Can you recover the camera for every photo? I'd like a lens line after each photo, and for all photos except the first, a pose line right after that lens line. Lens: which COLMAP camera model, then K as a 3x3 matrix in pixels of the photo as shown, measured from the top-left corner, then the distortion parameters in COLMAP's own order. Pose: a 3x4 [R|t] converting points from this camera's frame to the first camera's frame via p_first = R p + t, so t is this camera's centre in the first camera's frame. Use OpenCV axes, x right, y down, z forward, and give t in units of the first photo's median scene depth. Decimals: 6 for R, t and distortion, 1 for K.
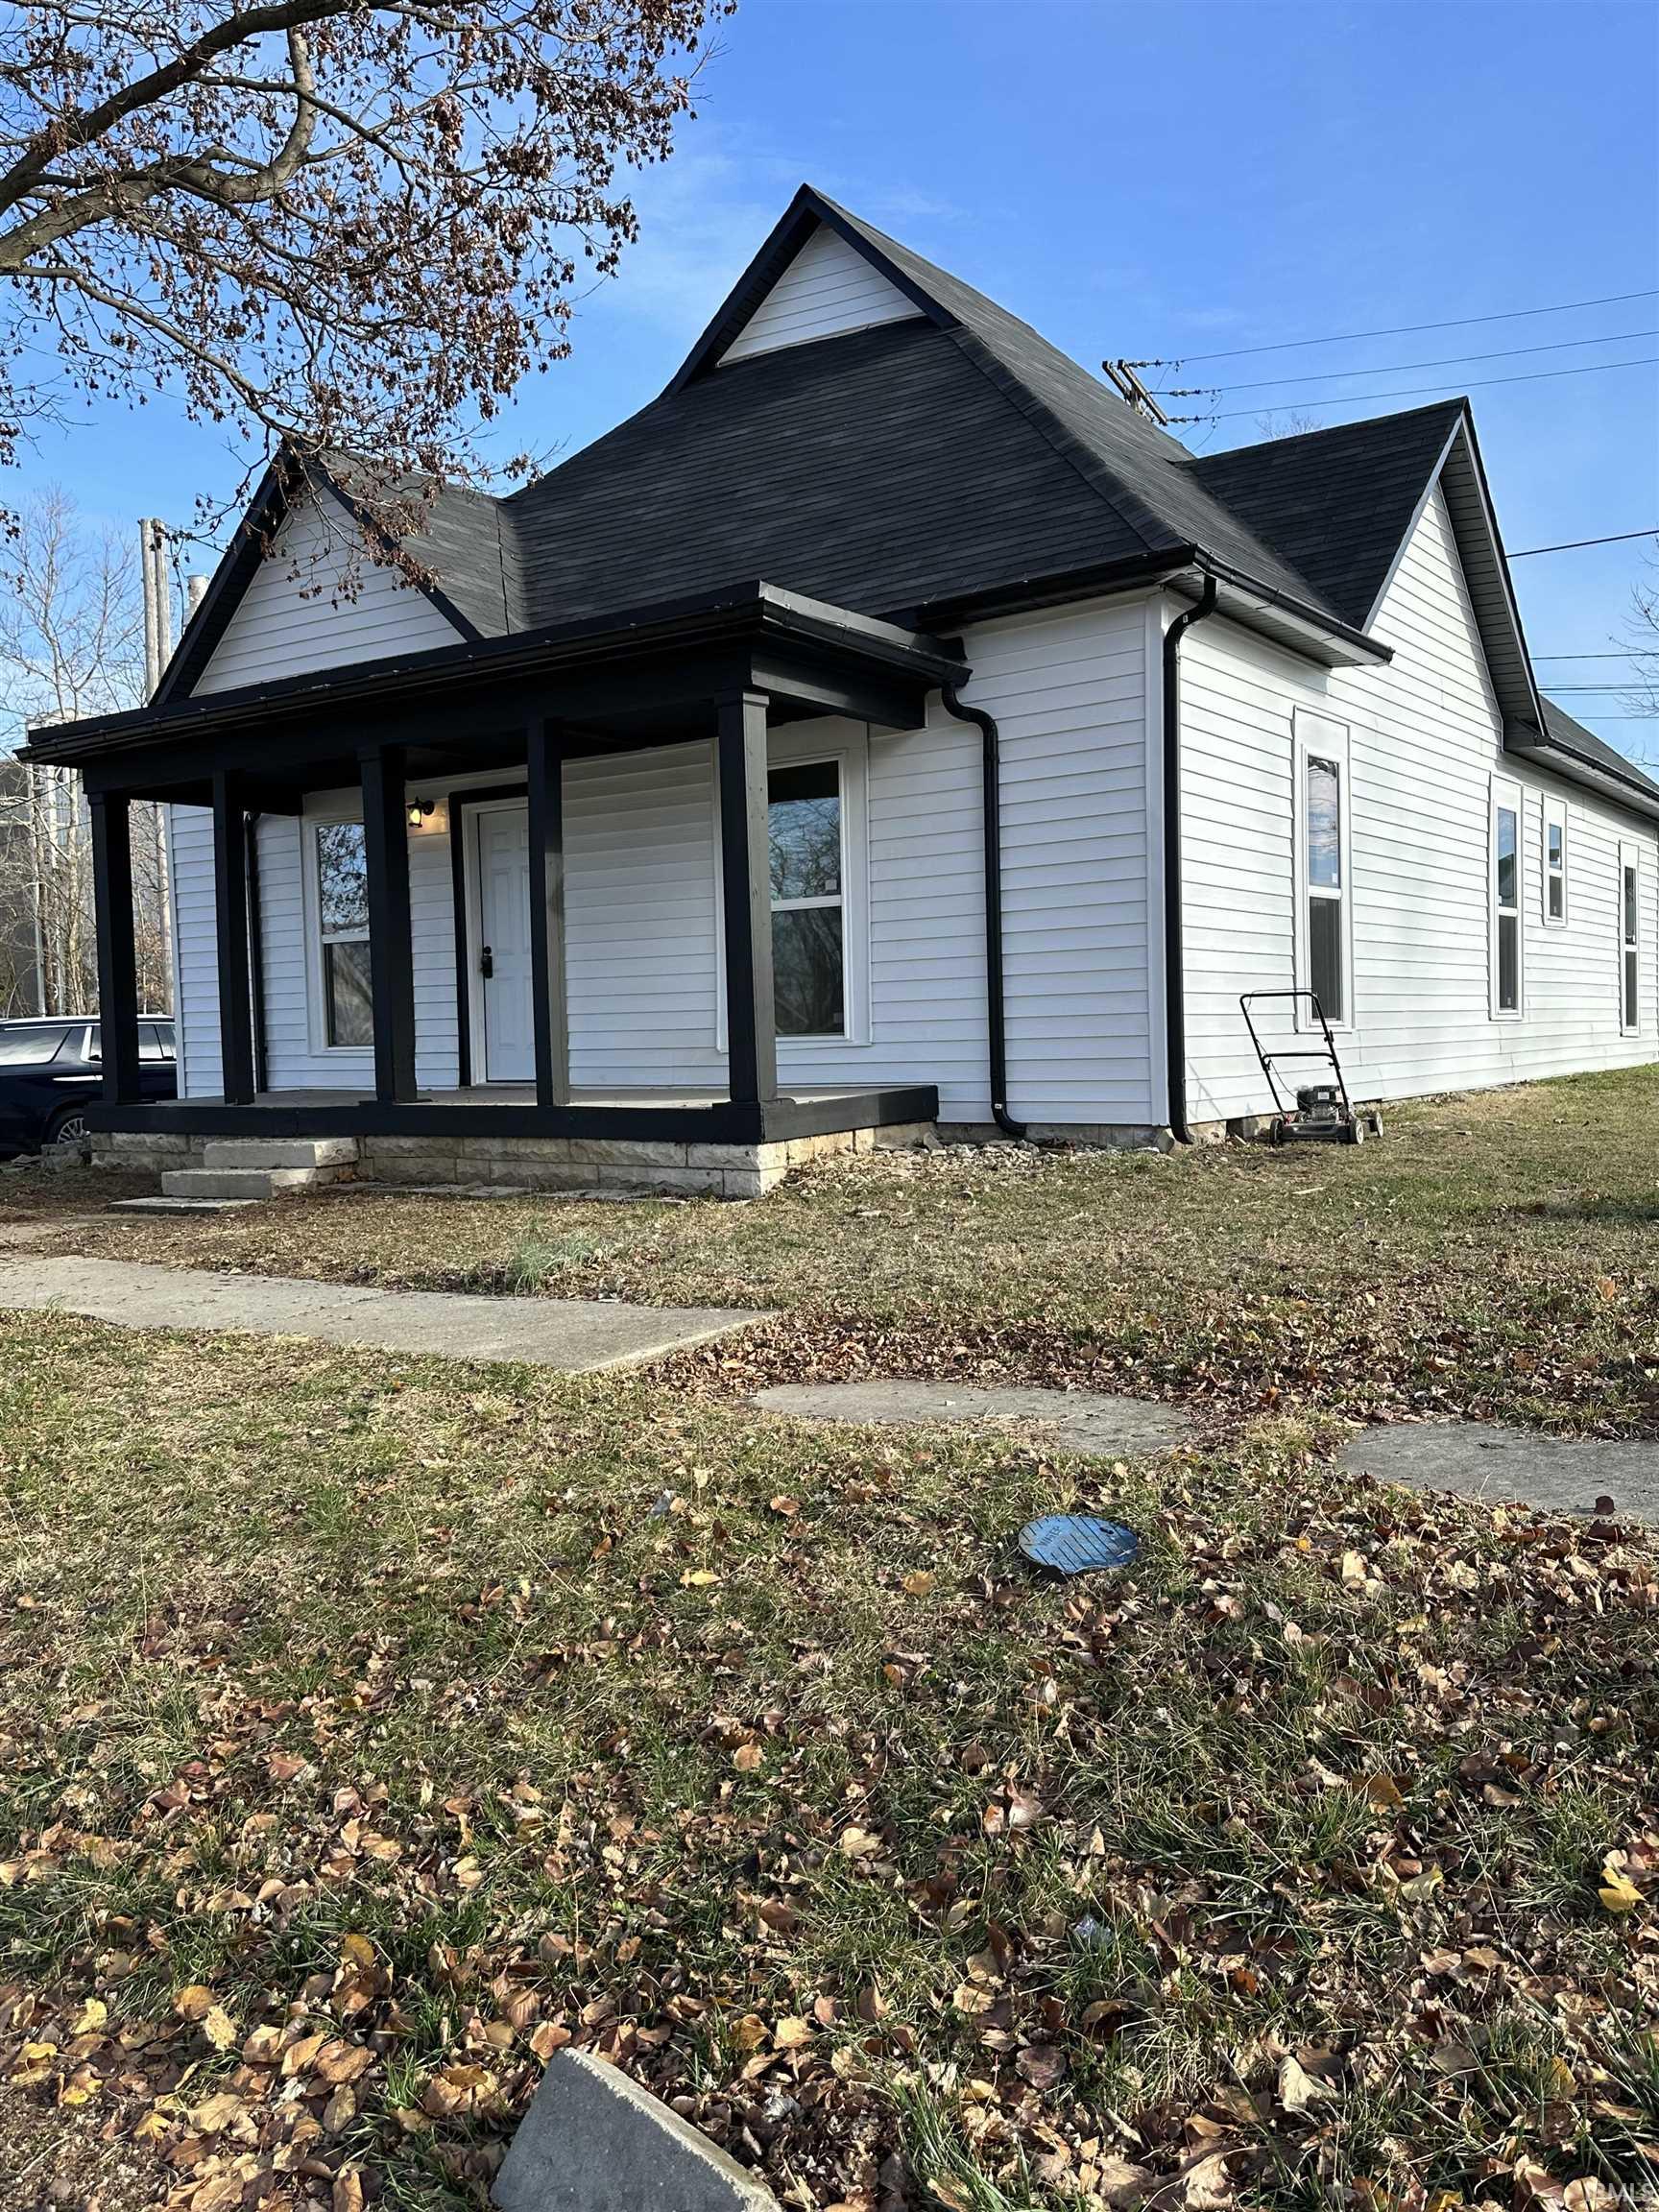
lens RADIAL K [[1717.8, 0, 822.1], [0, 1717.8, 1114.3], [0, 0, 1]] dist [0.011305, -0.033822]
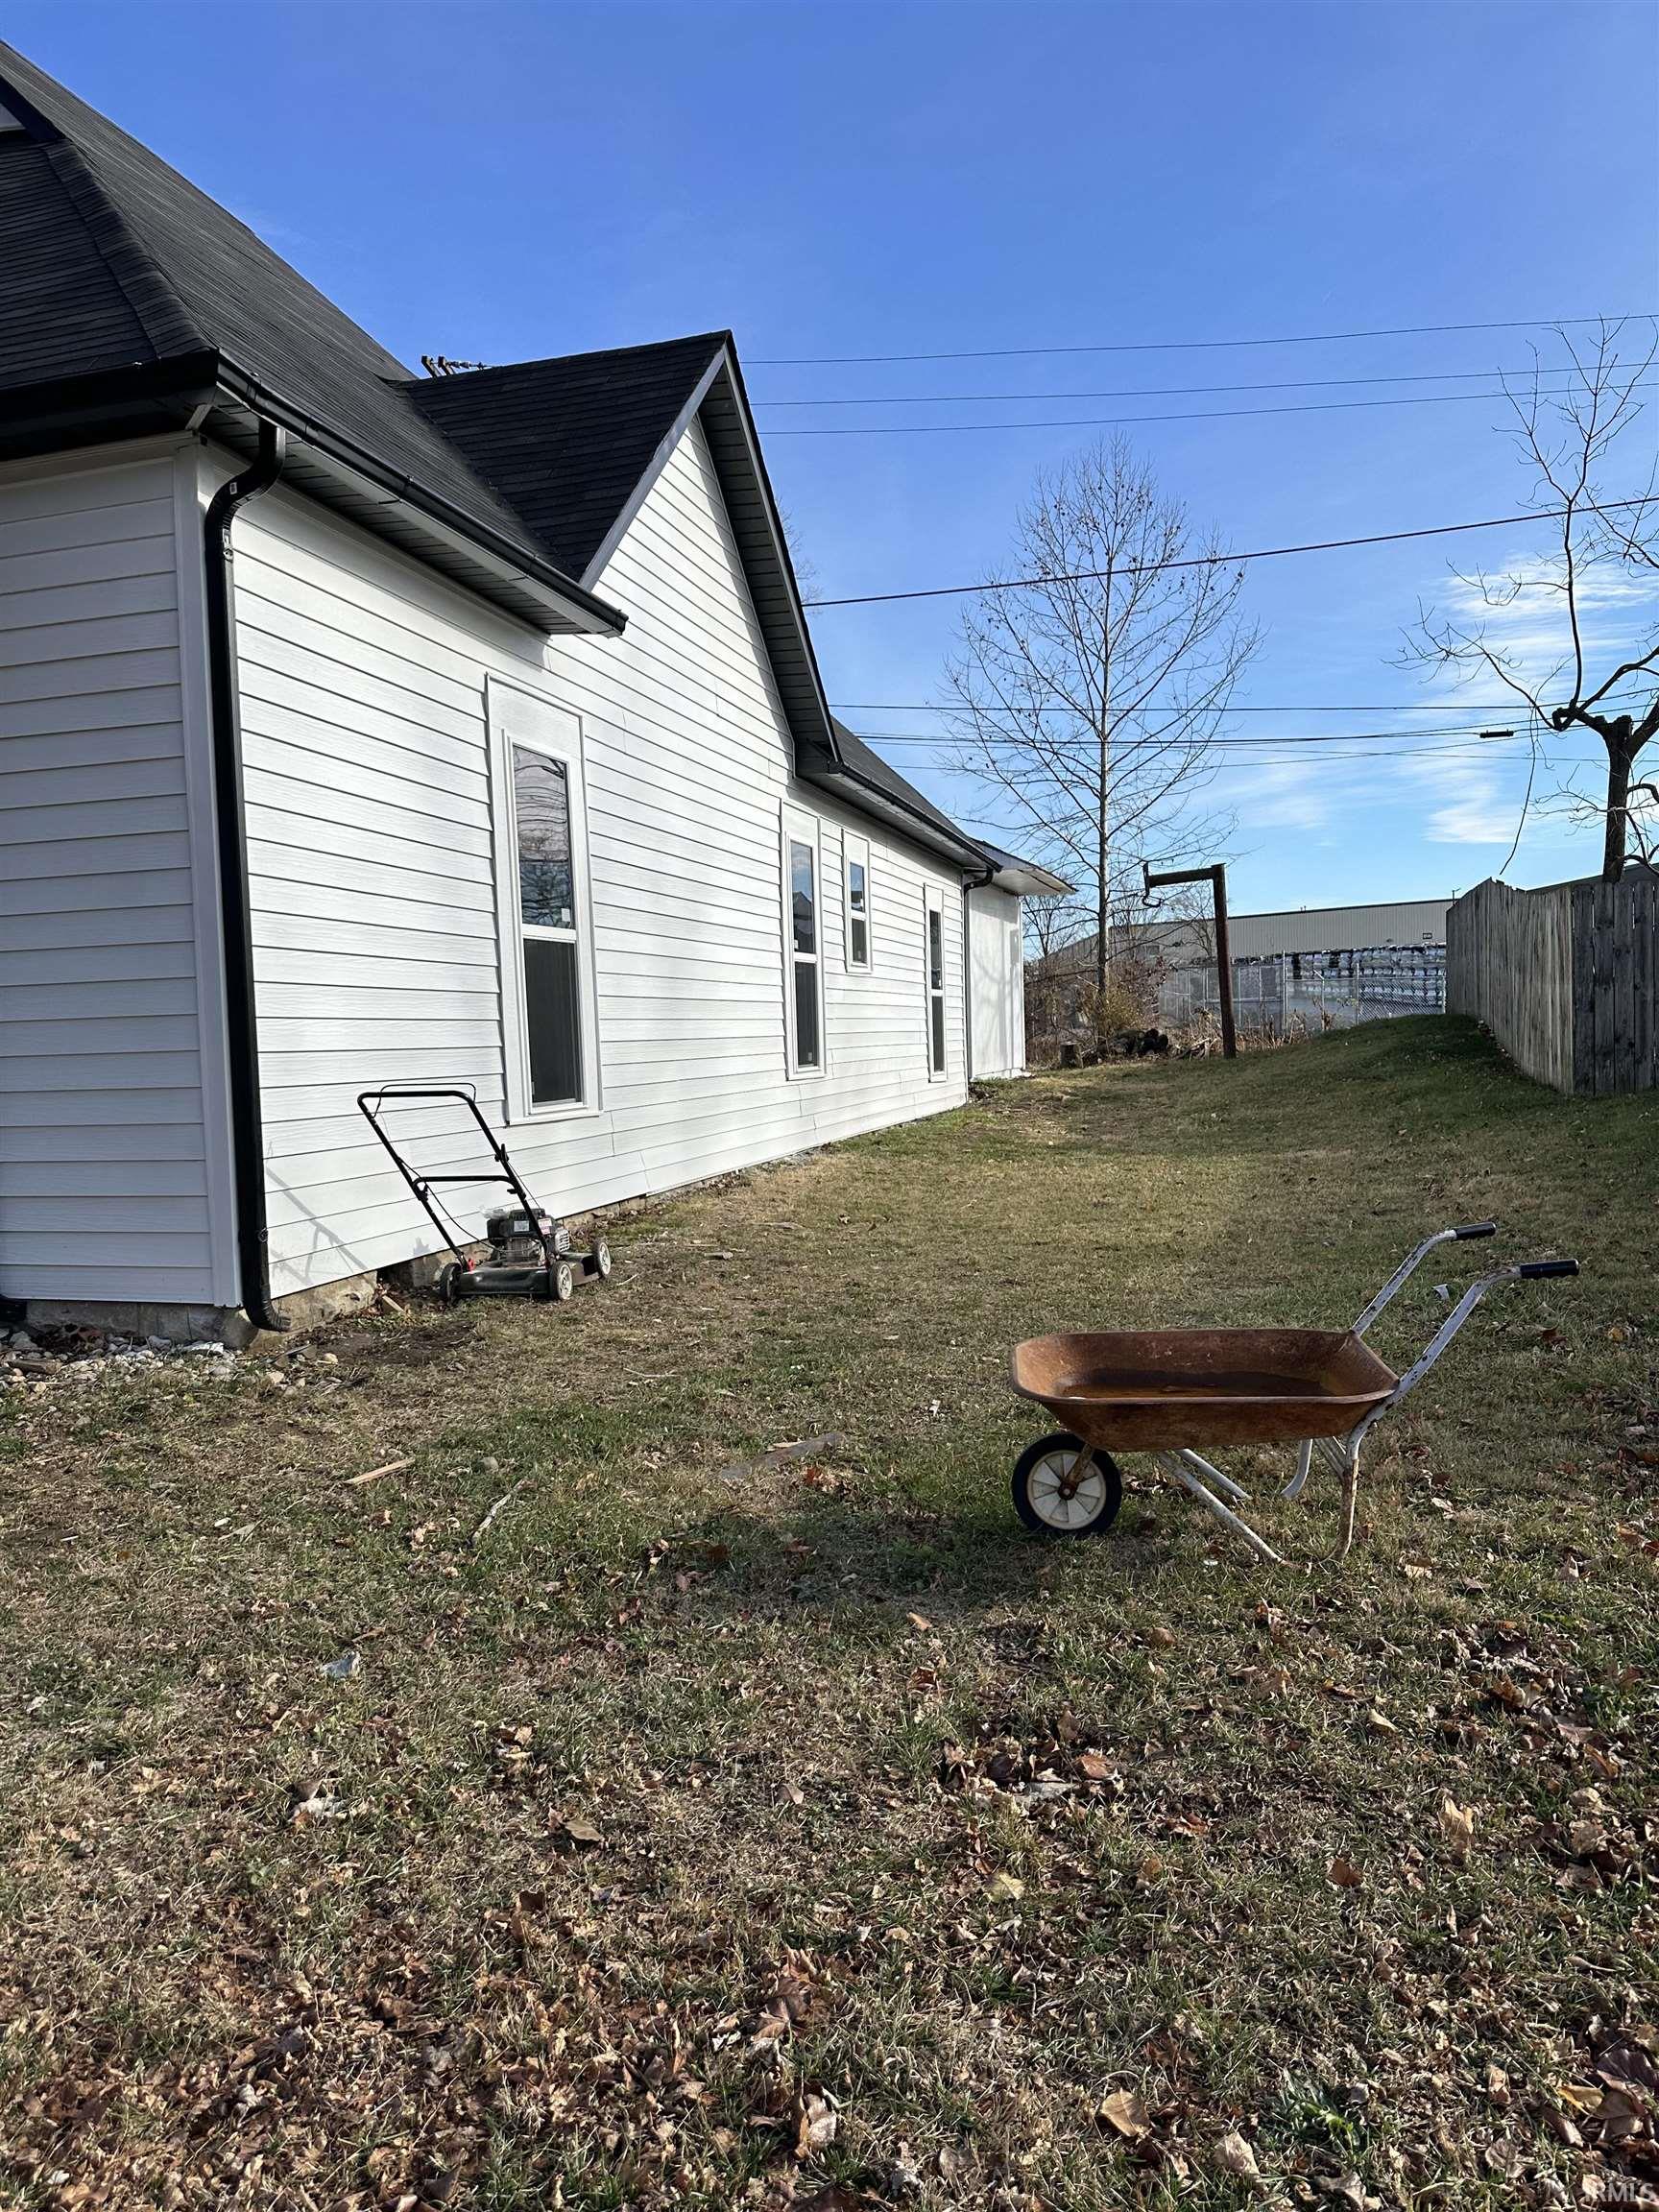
lens RADIAL K [[1550.4, 0, 839.9], [0, 1550.4, 1111.3], [0, 0, 1]] dist [0.059185, -0.067999]
pose [[0.933453, -0.021336, 0.358065, 0.161627], [0.023921, 0.999710, -0.002792, -0.045364], [-0.357901, 0.011171, 0.933693, 0.311825]]
